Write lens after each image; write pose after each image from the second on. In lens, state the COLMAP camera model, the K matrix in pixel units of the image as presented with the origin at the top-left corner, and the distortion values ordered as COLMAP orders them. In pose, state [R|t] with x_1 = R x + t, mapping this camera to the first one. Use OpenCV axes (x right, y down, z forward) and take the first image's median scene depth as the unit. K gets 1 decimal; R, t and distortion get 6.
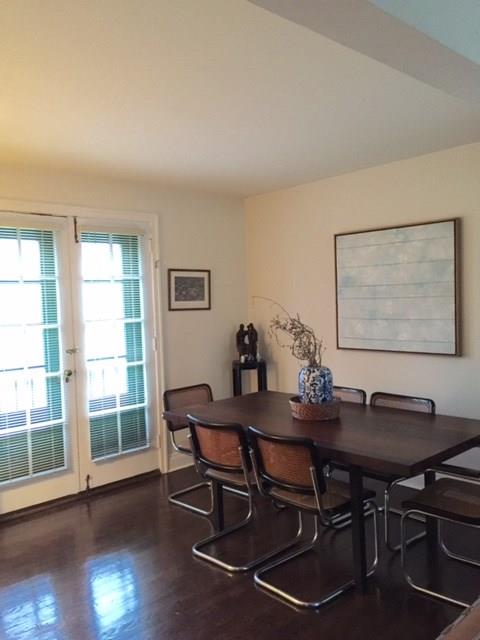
lens RADIAL K [[557.8, 0, 239.6], [0, 557.8, 324.7], [0, 0, 1]] dist [0.082084, -0.009055]
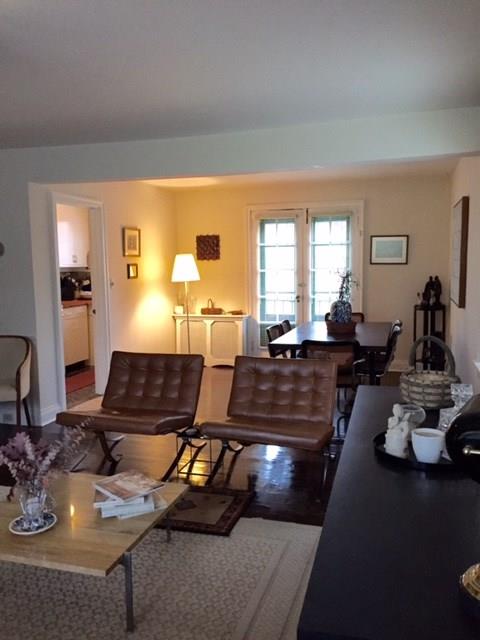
lens RADIAL K [[557.8, 0, 239.2], [0, 557.8, 320.0], [0, 0, 1]] dist [0.082084, -0.009055]
pose [[0.505915, 0.119762, -0.854229, 1.088515], [-0.045571, 0.992643, 0.112178, -0.031641], [0.861378, -0.017824, 0.507651, -0.071355]]
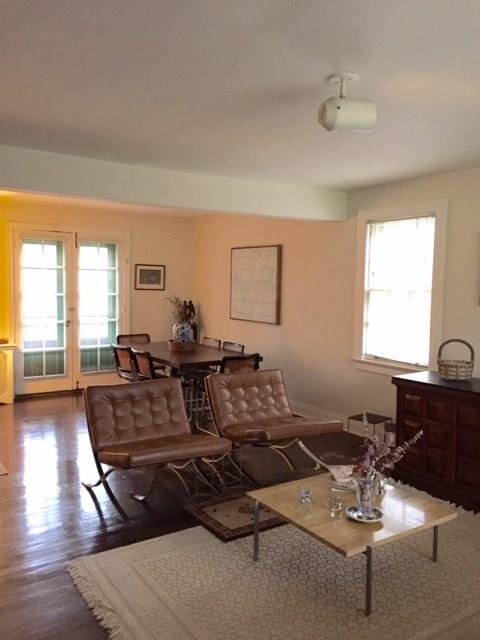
lens RADIAL K [[557.8, 0, 239.7], [0, 557.8, 321.5], [0, 0, 1]] dist [0.082084, -0.009055]
pose [[0.986237, 0.062001, -0.153273, 0.474974], [-0.058195, 0.997878, 0.029200, 0.002800], [0.154759, -0.019879, 0.987752, -0.629966]]
